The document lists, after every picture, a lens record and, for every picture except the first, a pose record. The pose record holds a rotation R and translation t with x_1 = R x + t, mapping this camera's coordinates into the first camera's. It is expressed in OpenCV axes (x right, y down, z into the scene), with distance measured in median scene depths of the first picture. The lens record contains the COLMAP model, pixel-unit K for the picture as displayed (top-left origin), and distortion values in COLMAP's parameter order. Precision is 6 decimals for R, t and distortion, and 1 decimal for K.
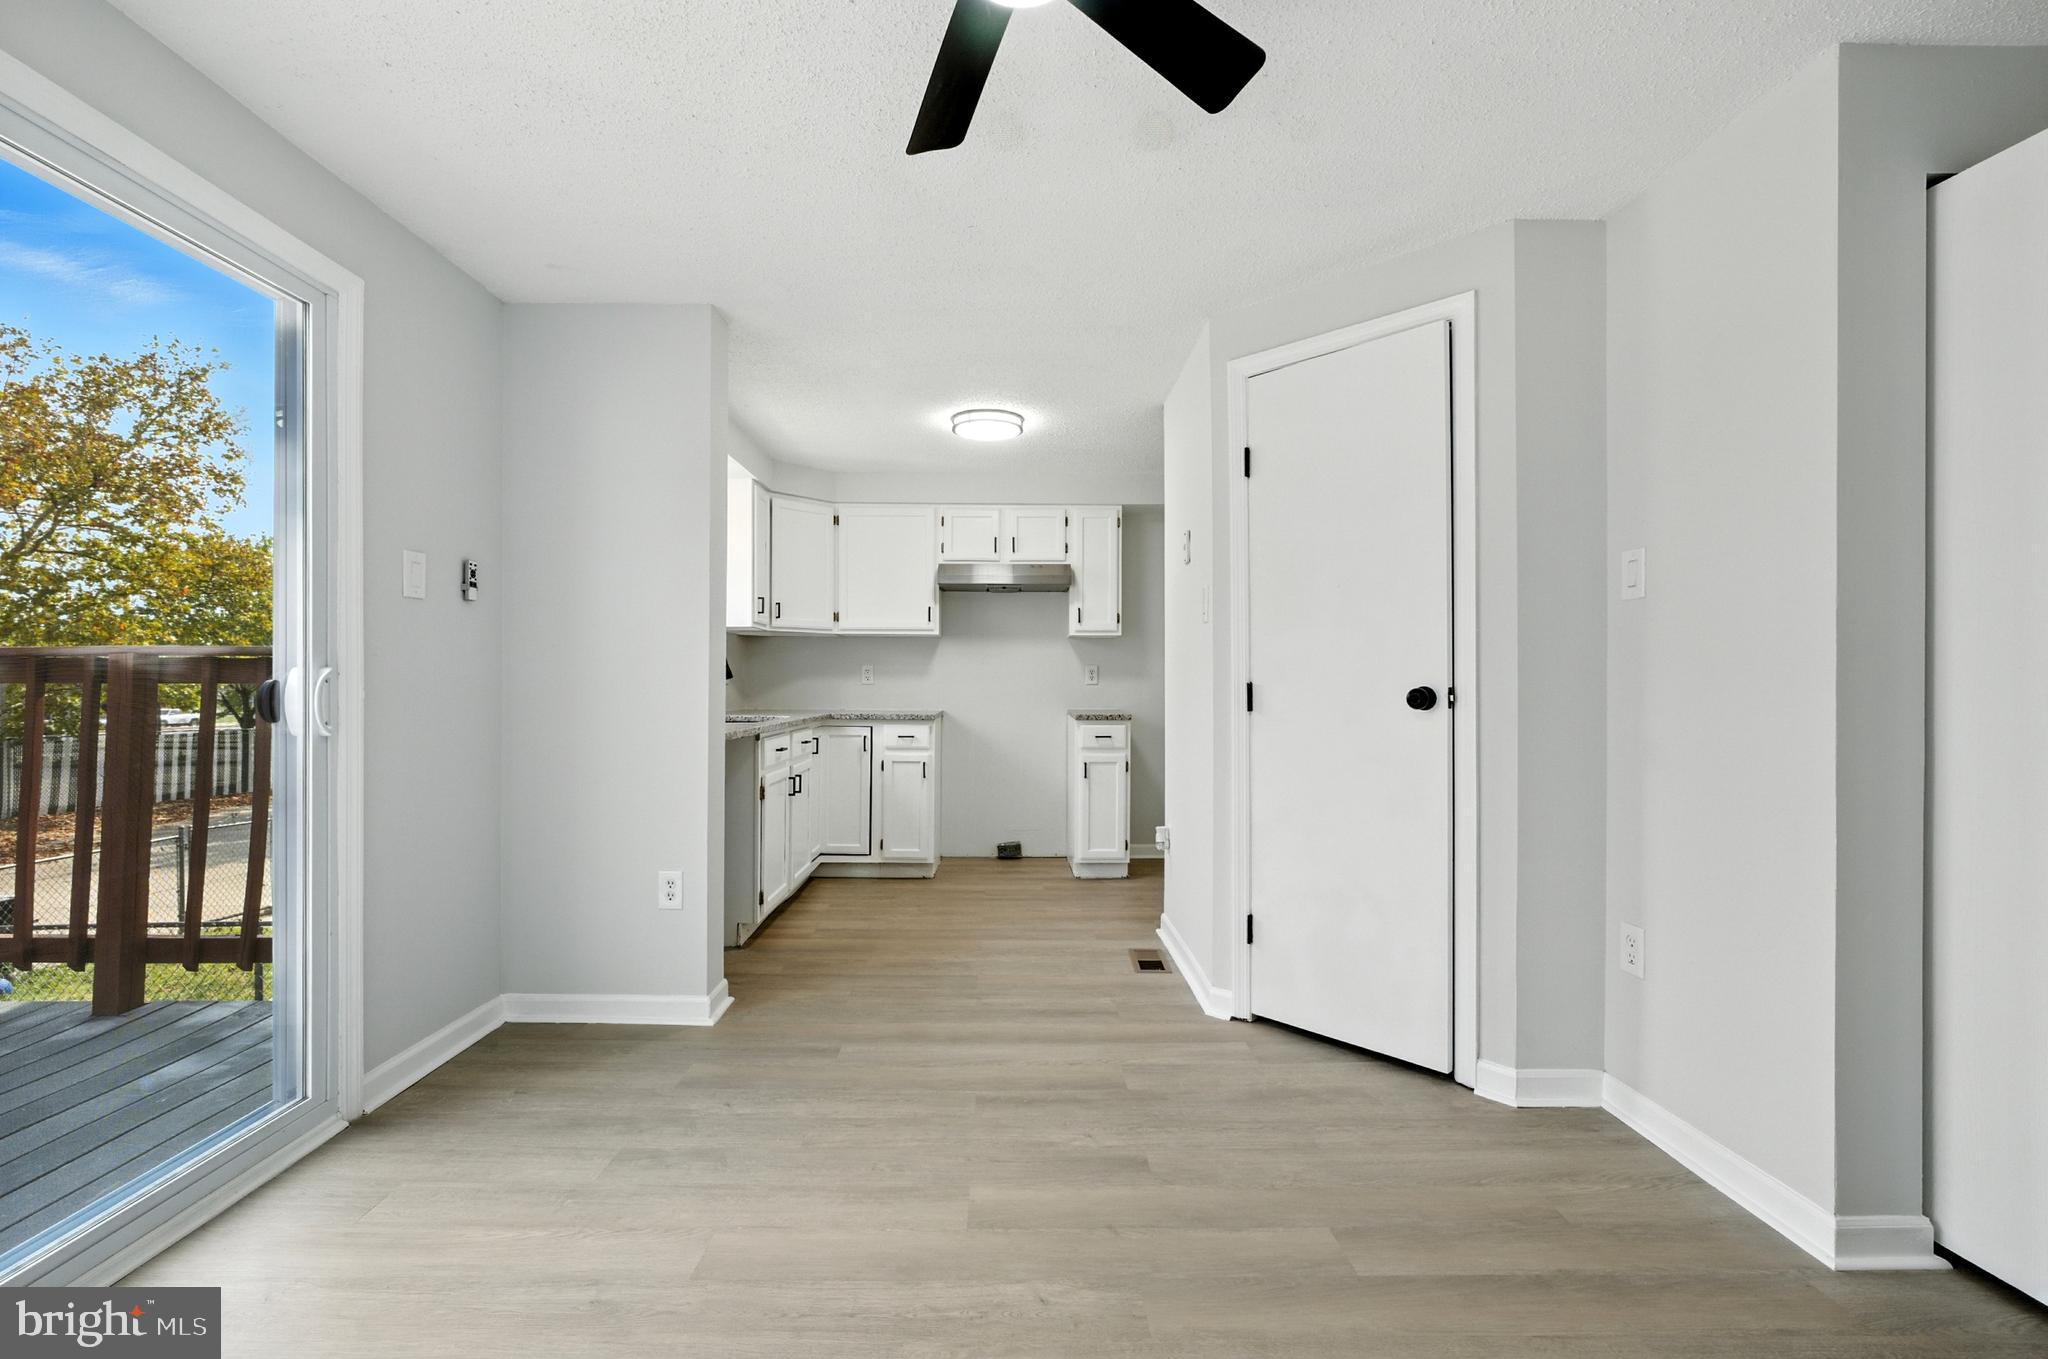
lens RADIAL K [[876.4, 0, 1015.3], [0, 876.4, 679.8], [0, 0, 1]] dist [-0.015454, 0.006512]
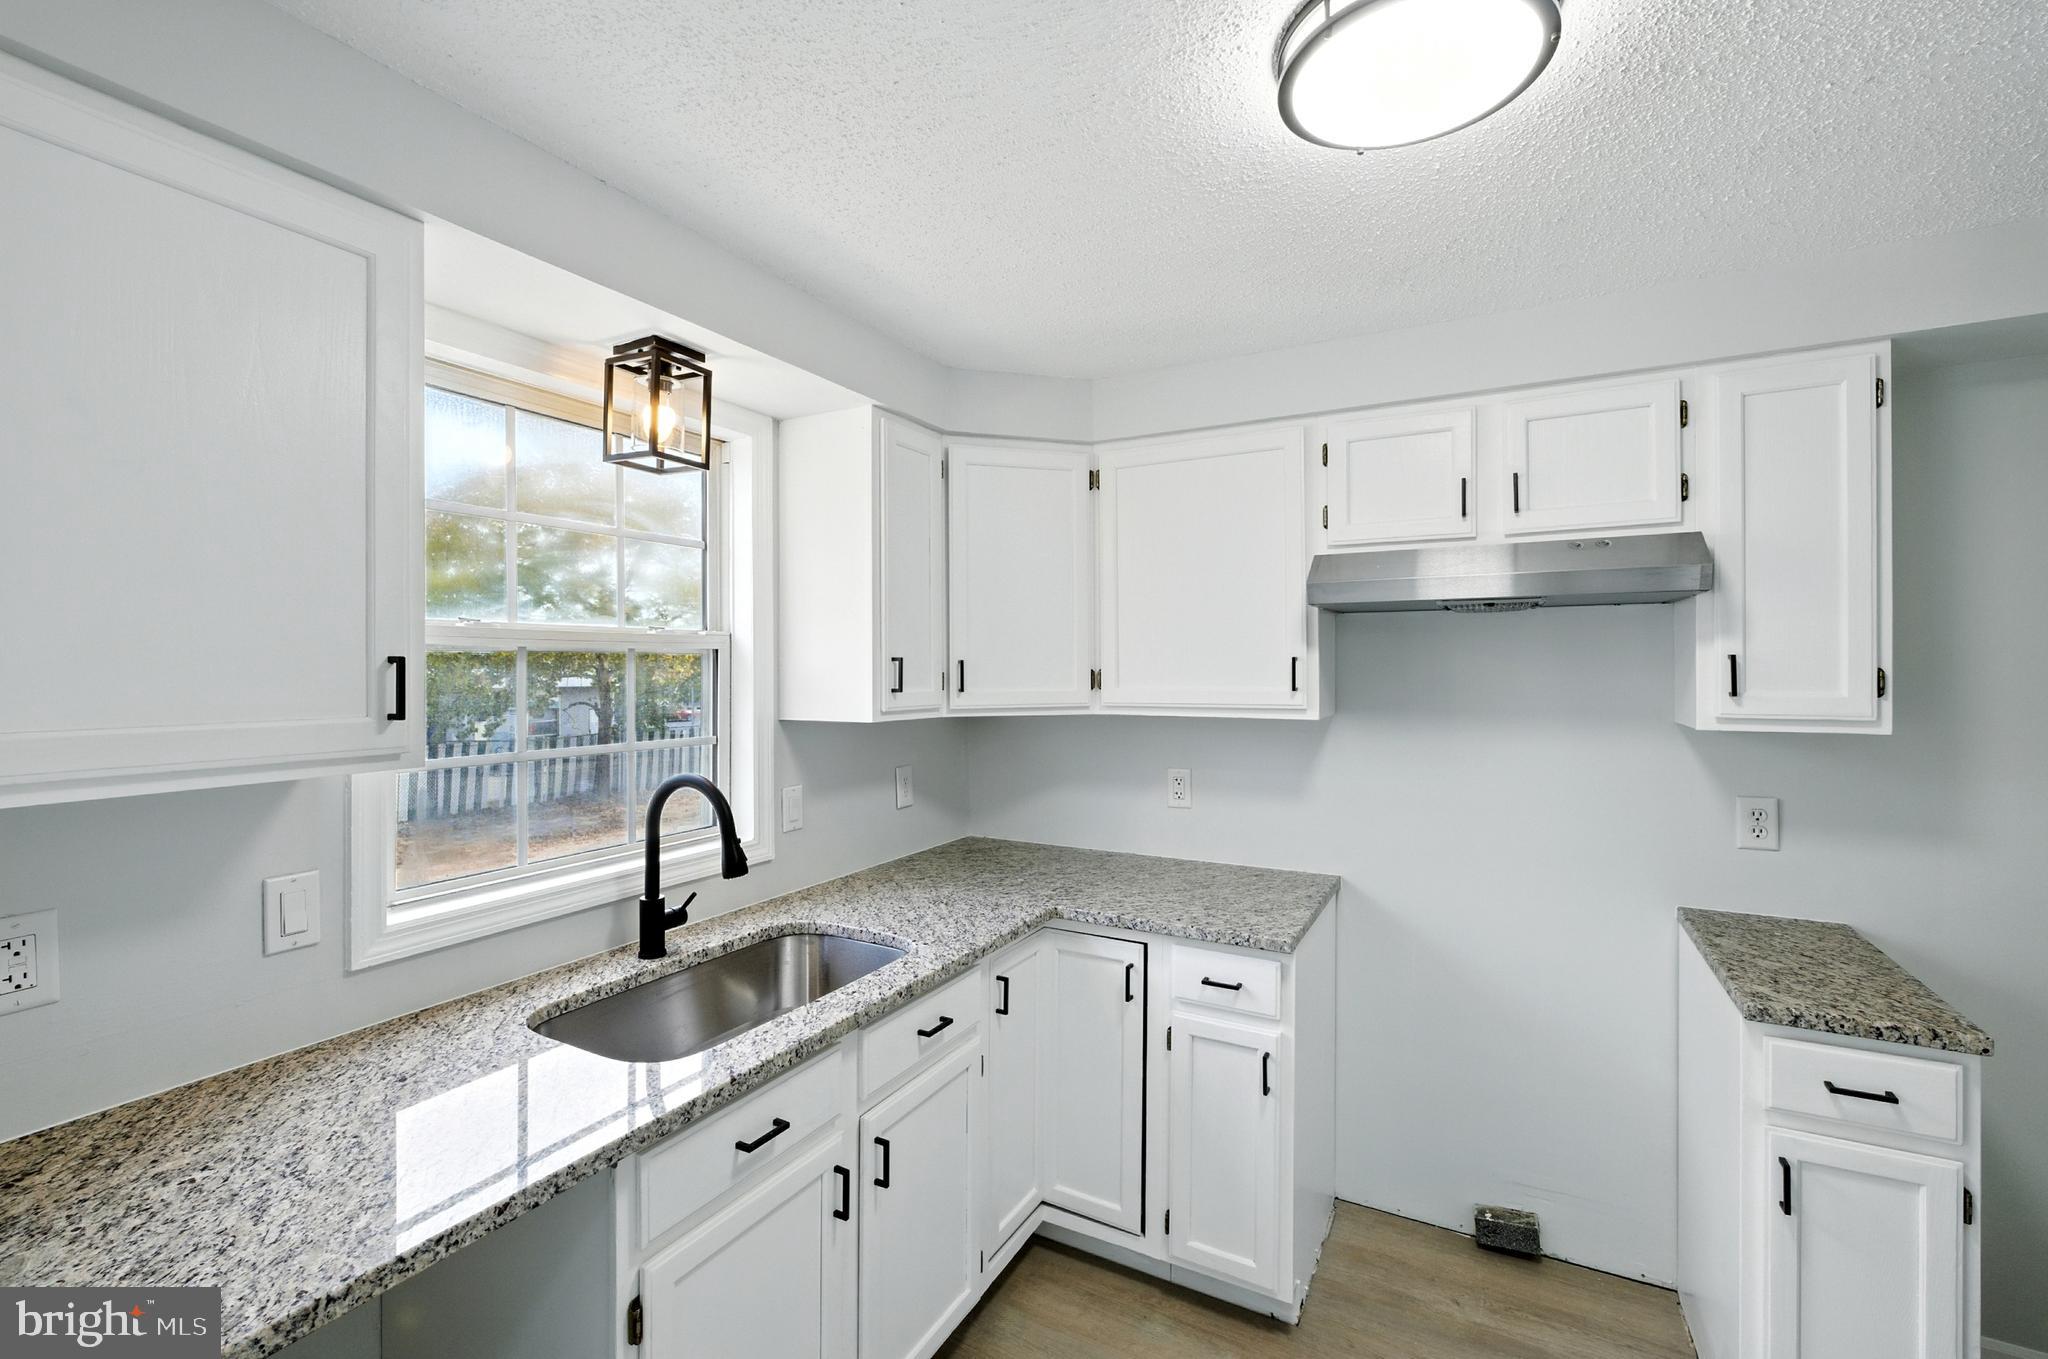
lens RADIAL K [[876.4, 0, 1015.3], [0, 876.4, 679.8], [0, 0, 1]] dist [-0.015454, 0.006512]
pose [[0.871613, -0.002791, -0.490186, -0.006607], [0.007355, 0.999946, 0.007384, -0.076428], [0.490139, -0.010041, 0.871586, 0.557903]]
